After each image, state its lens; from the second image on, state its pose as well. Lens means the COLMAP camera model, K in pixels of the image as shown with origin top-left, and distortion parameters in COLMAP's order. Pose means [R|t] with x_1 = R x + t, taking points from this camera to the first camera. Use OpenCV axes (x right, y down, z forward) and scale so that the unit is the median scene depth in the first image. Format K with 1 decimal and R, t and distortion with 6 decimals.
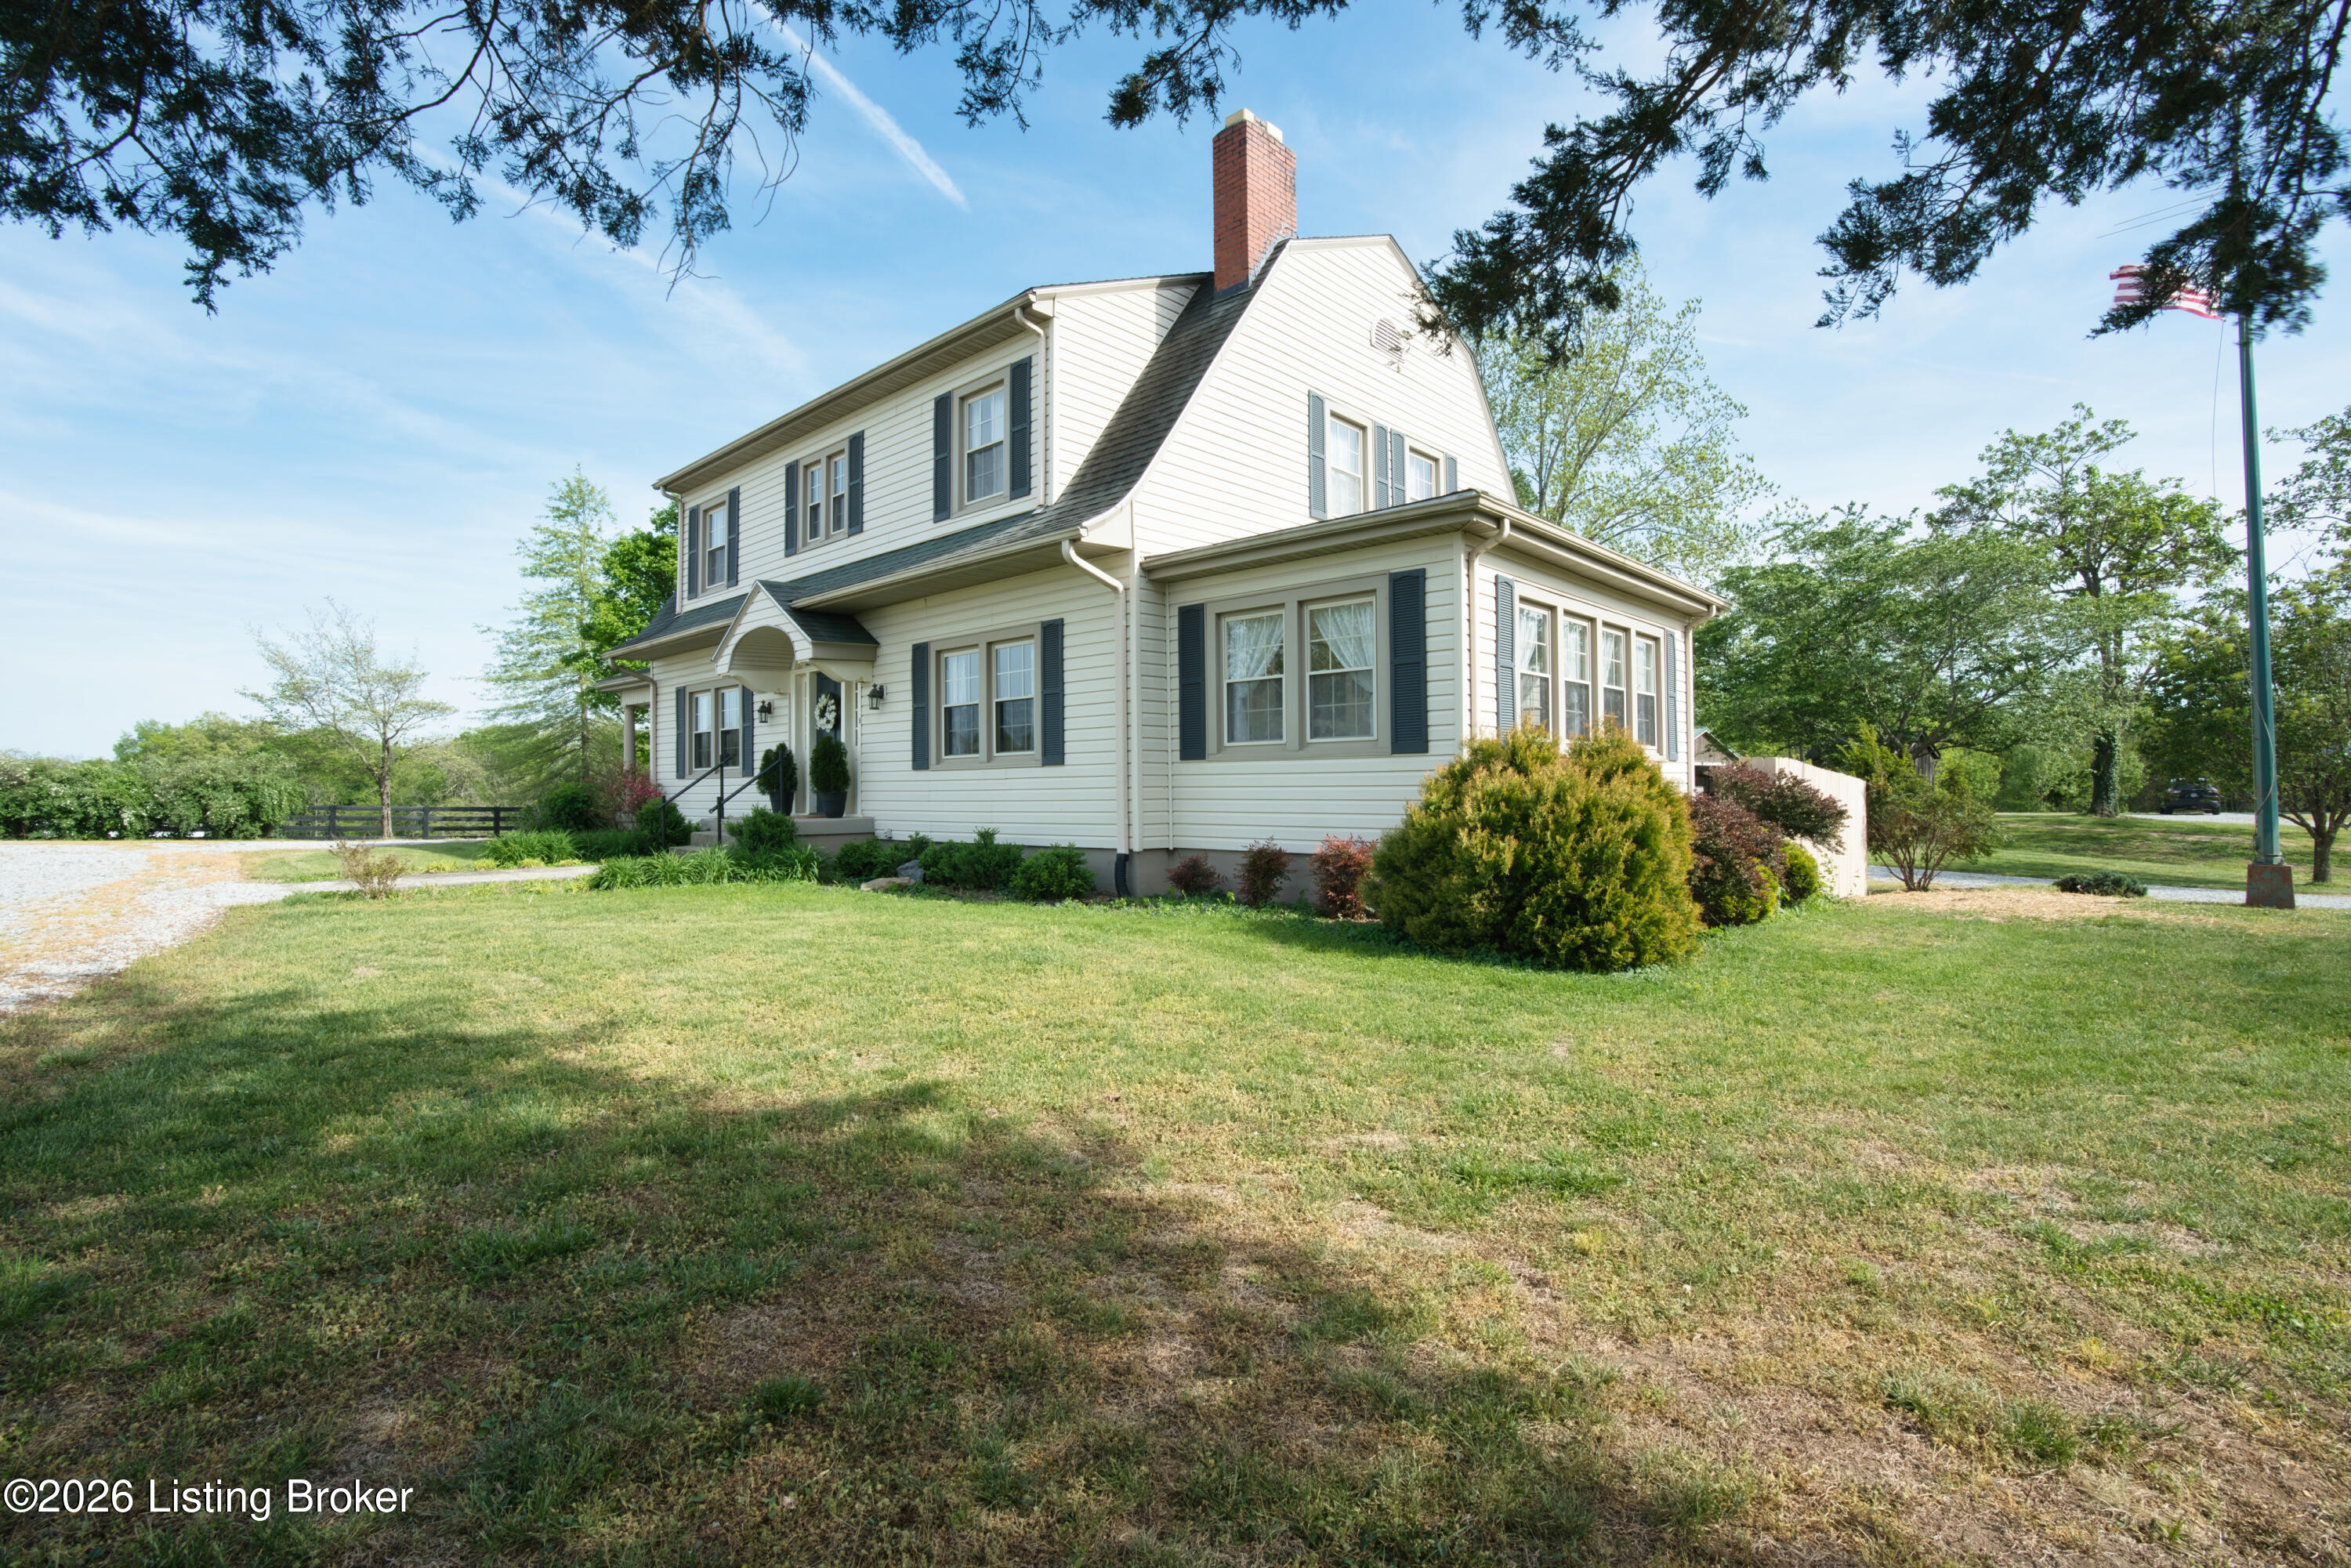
lens RADIAL K [[1081.2, 0, 1166.2], [0, 1081.2, 784.0], [0, 0, 1]] dist [-0.043189, 0.010709]
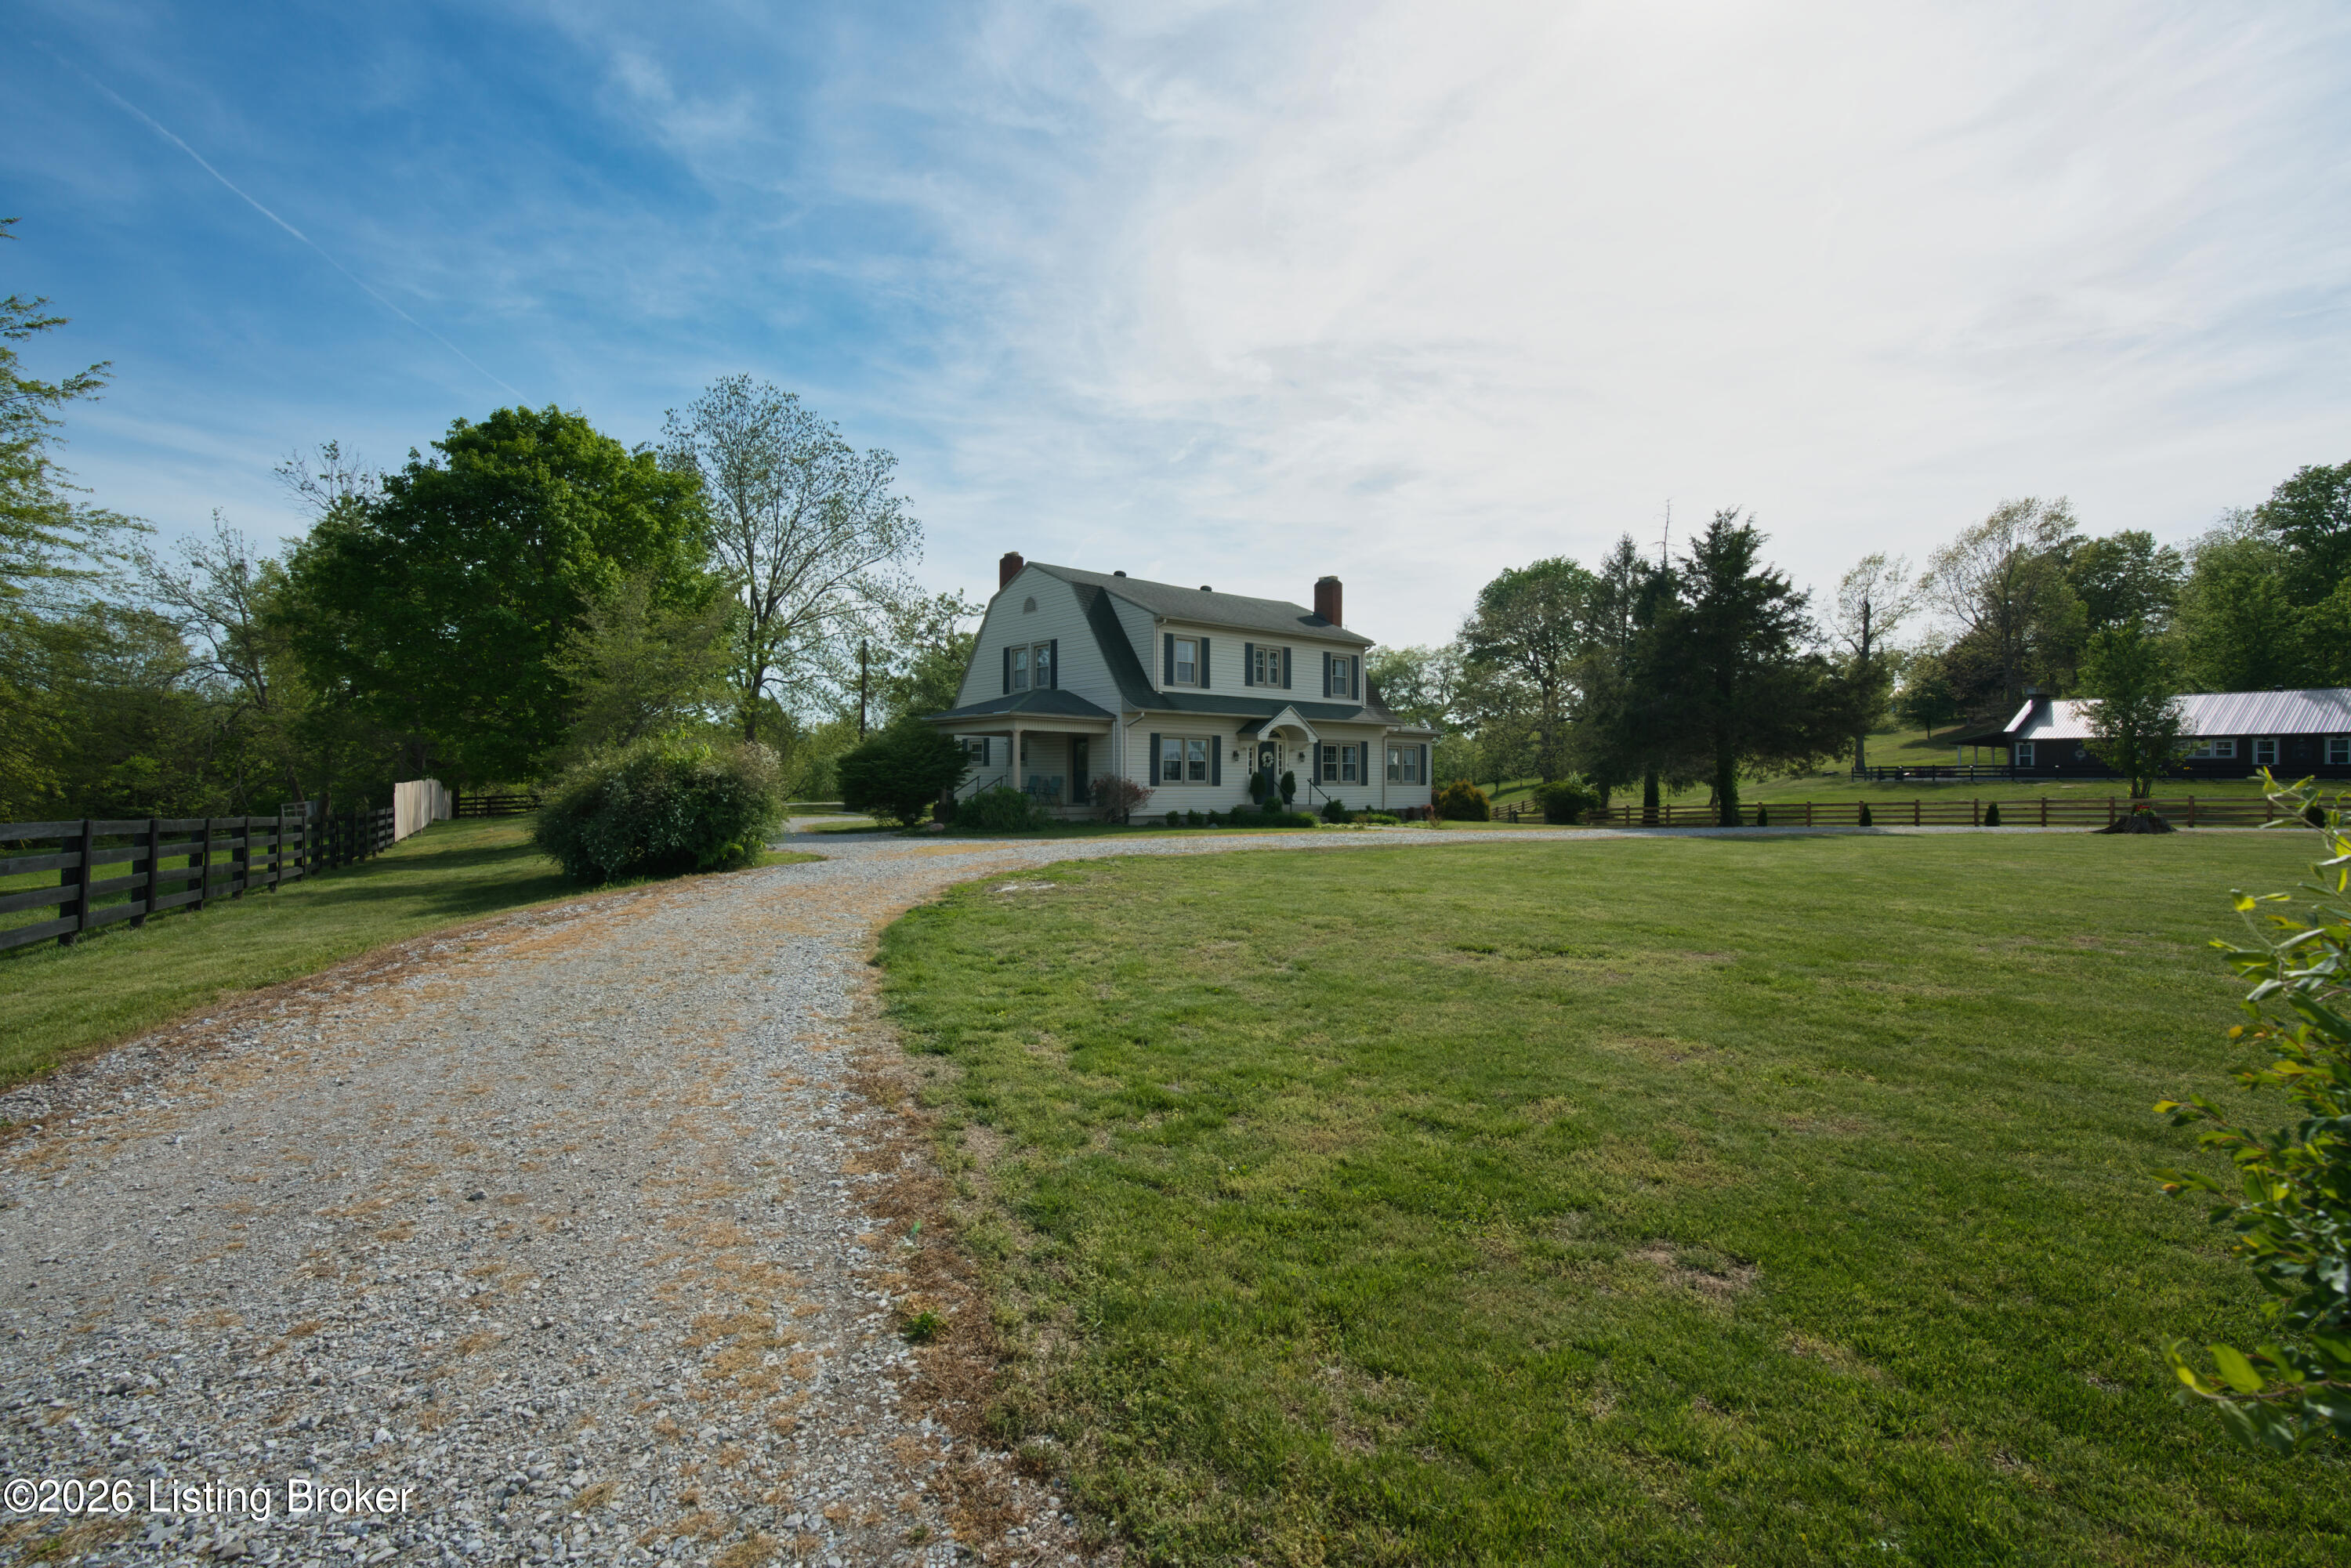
lens RADIAL K [[1081.2, 0, 1160.2], [0, 1081.2, 781.0], [0, 0, 1]] dist [-0.043189, 0.010709]
pose [[0.117571, 0.008582, 0.993027, -3.196959], [-0.013594, 0.999883, -0.007031, -0.001013], [-0.992971, -0.012672, 0.117674, 1.147575]]
